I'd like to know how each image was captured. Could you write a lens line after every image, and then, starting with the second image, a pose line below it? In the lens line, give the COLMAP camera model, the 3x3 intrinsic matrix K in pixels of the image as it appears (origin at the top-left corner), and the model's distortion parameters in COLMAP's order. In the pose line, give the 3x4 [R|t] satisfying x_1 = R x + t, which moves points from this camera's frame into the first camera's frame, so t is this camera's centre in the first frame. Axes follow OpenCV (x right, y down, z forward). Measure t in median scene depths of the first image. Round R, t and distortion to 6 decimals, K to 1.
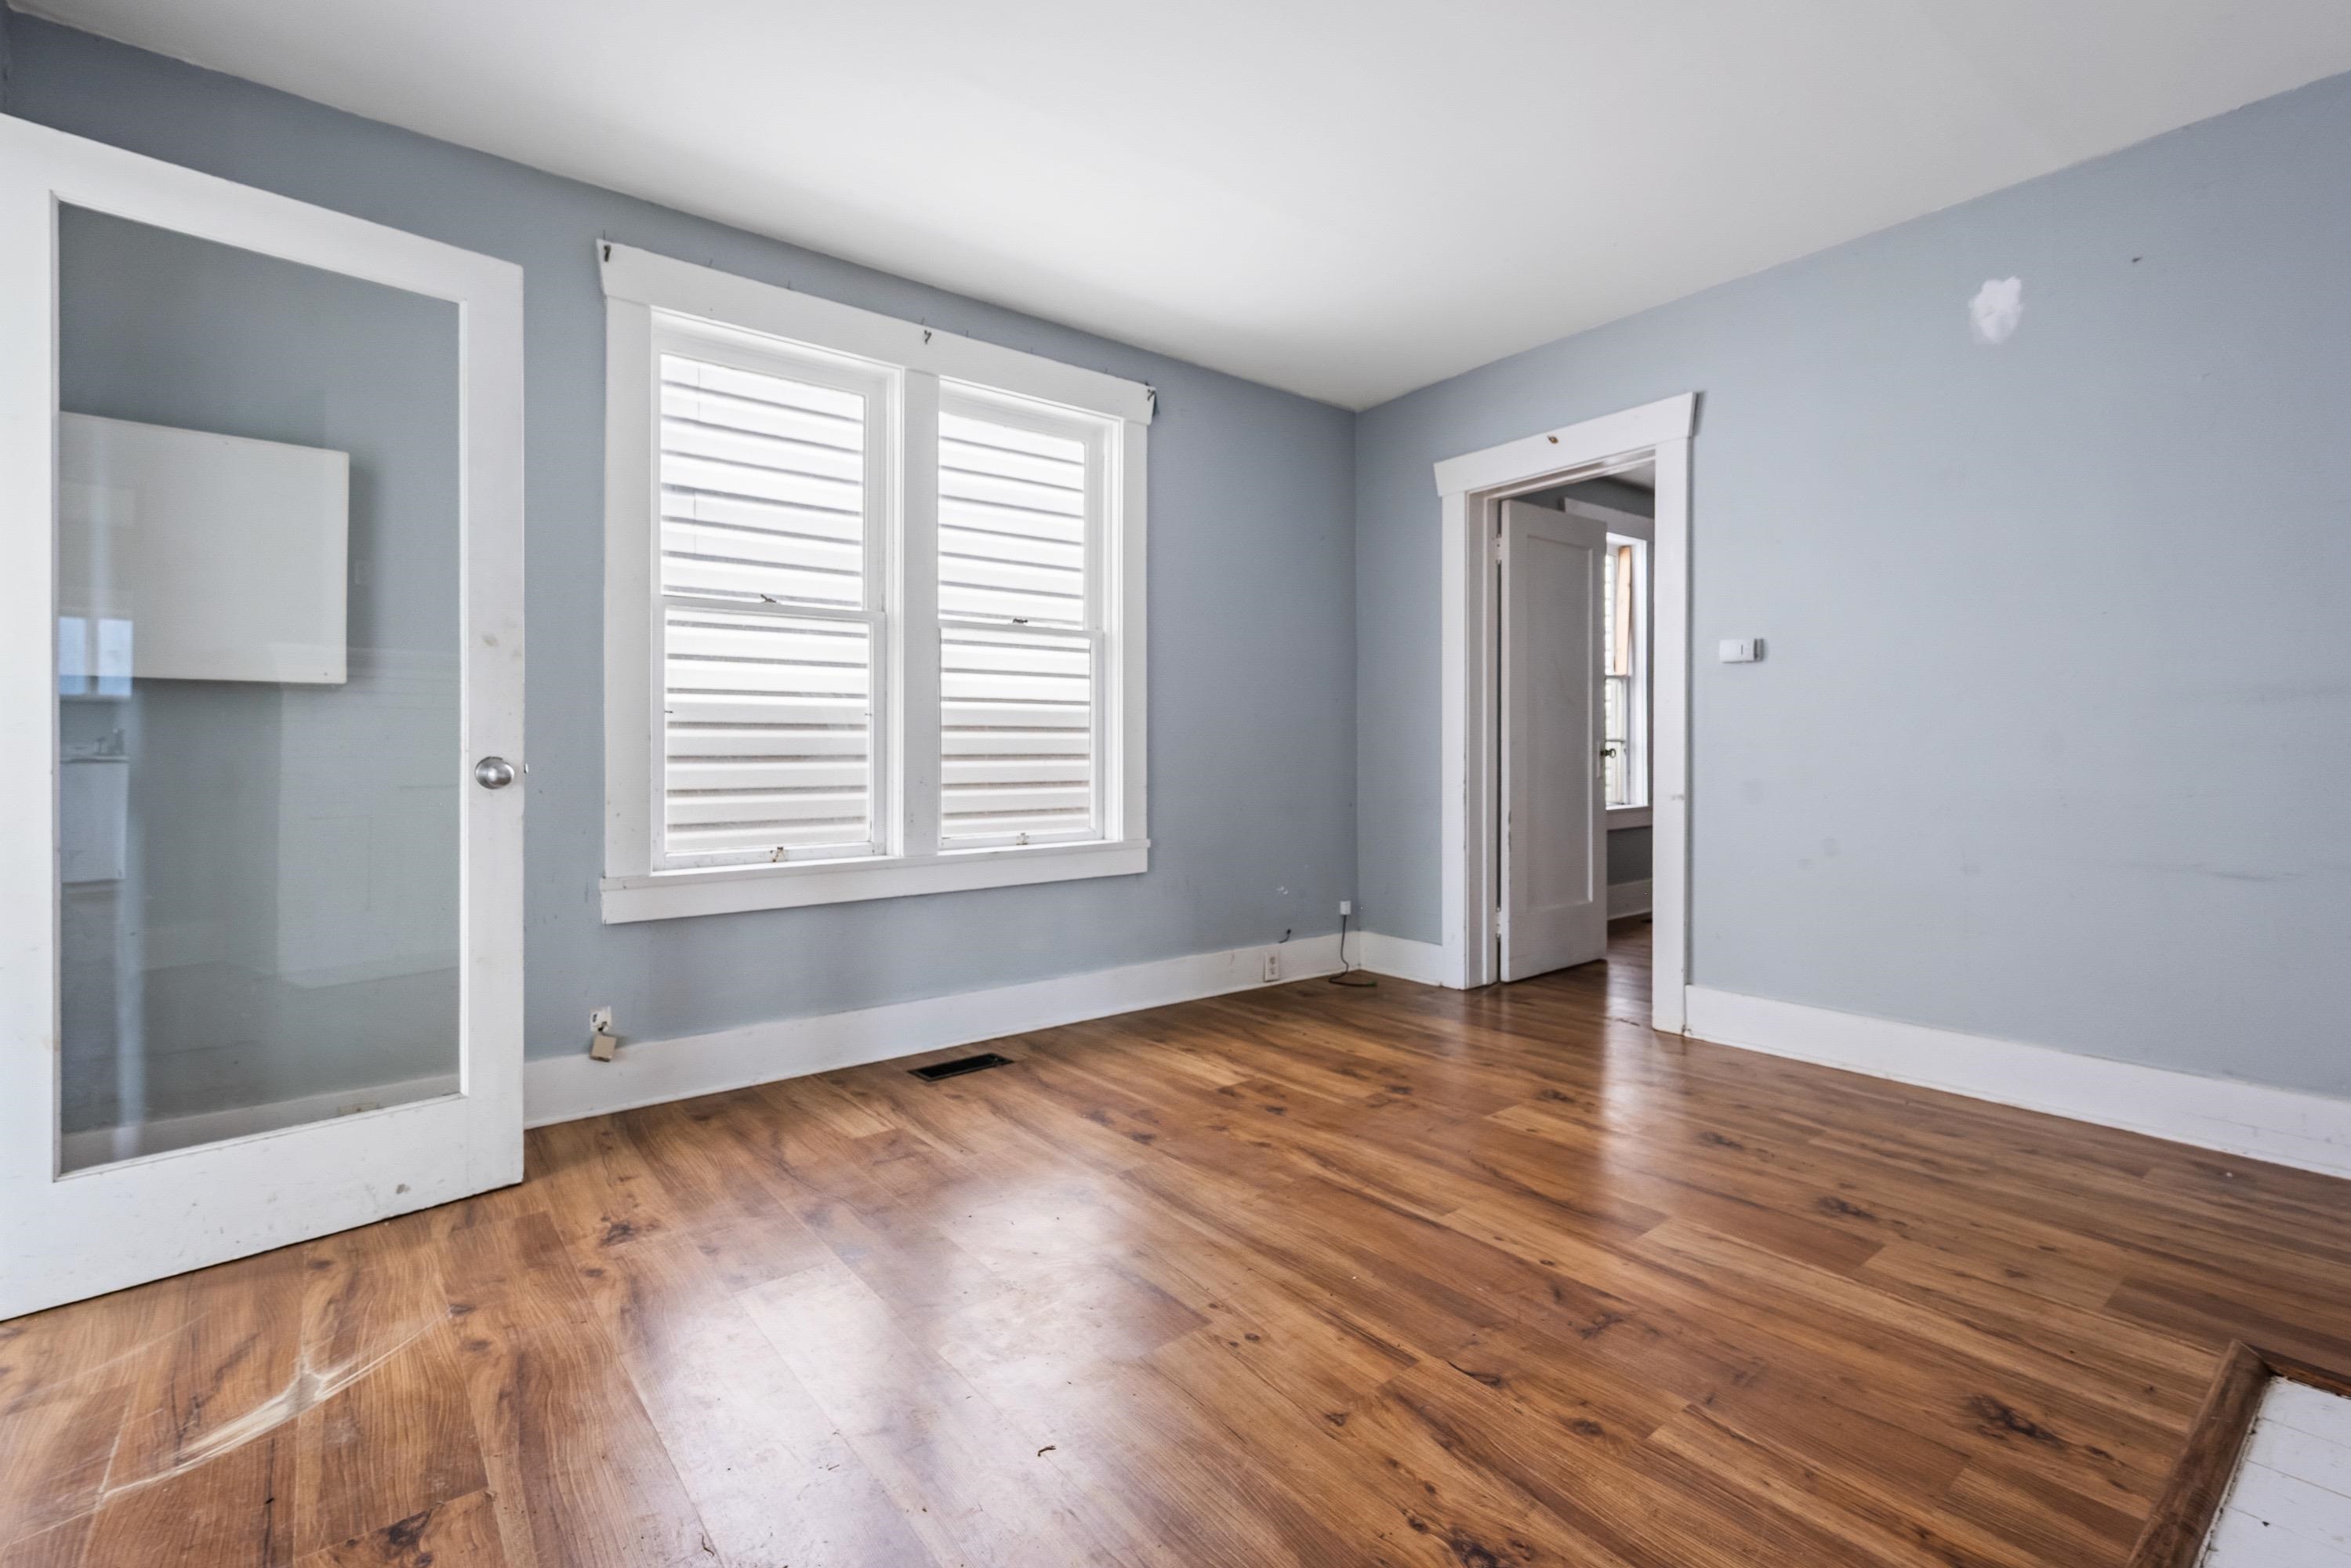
lens RADIAL K [[1066.2, 0, 1180.8], [0, 1066.2, 758.9], [0, 0, 1]] dist [0.000325, 0.000227]
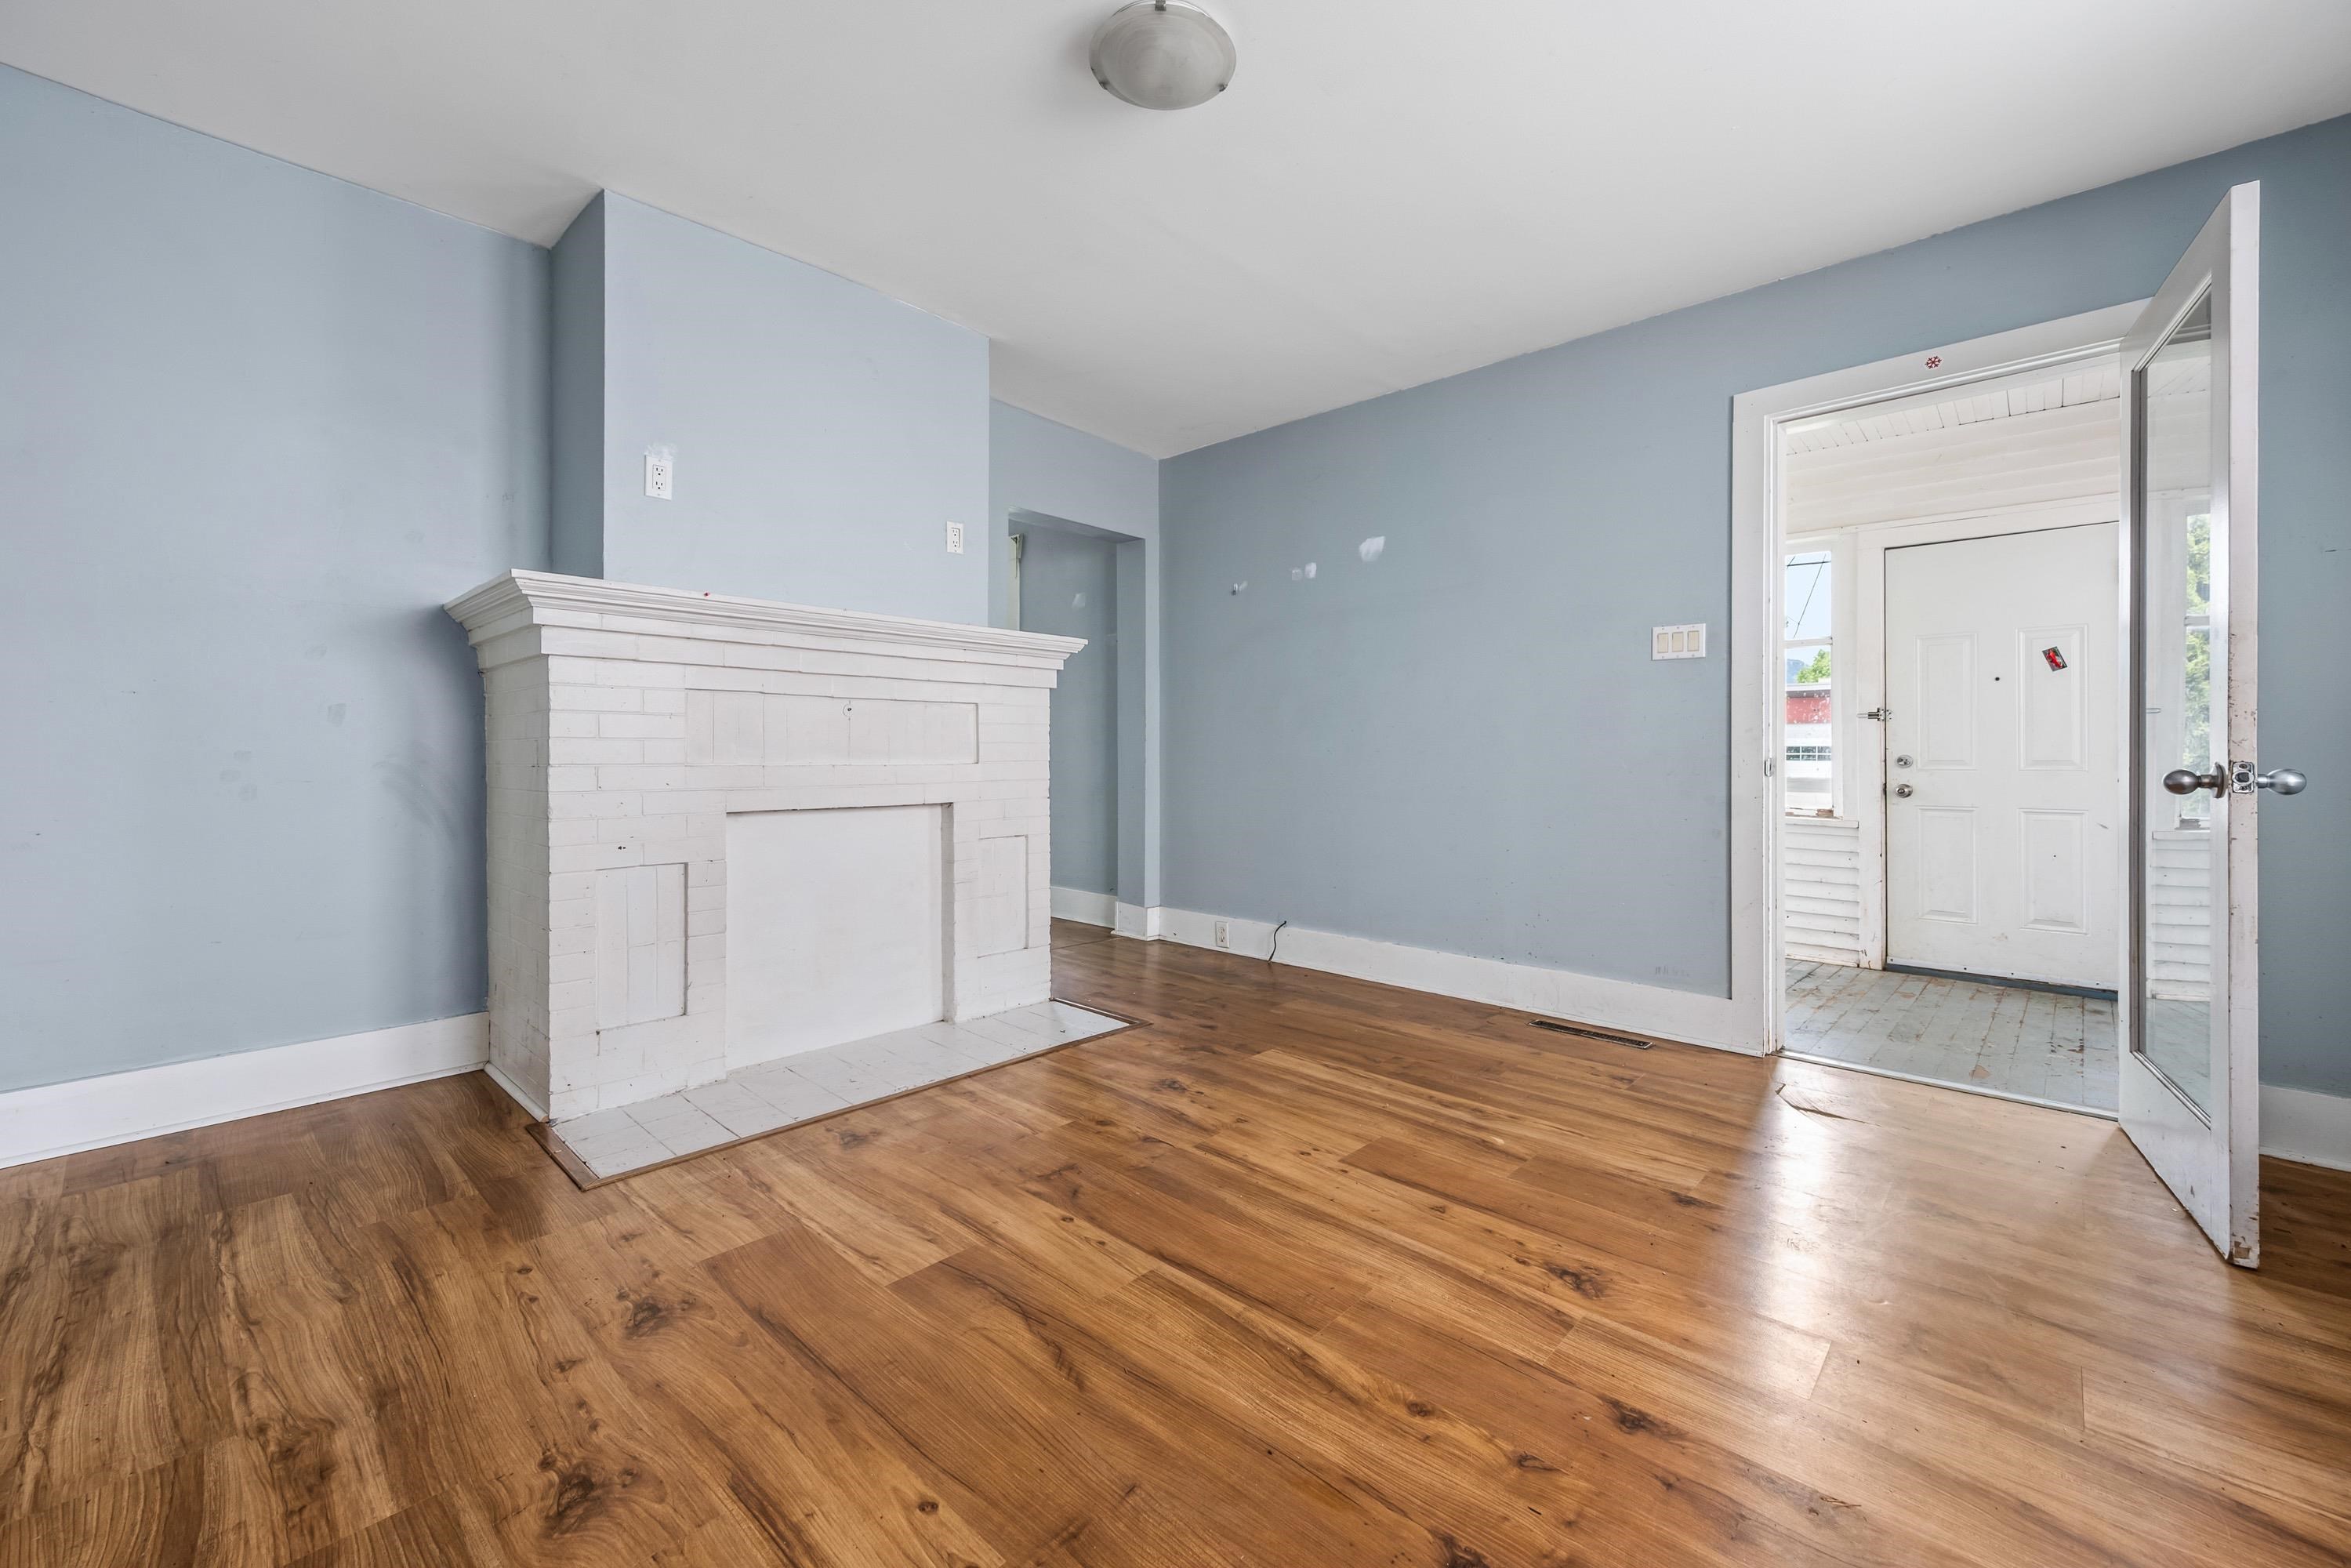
lens RADIAL K [[937.7, 0, 1175.6], [0, 937.7, 747.3], [0, 0, 1]] dist [0.001586, 0.000101]
pose [[-0.988560, -0.003170, -0.150796, 0.389770], [-0.003567, 0.999991, 0.002364, -0.007469], [0.150787, 0.002875, -0.988562, 2.001700]]
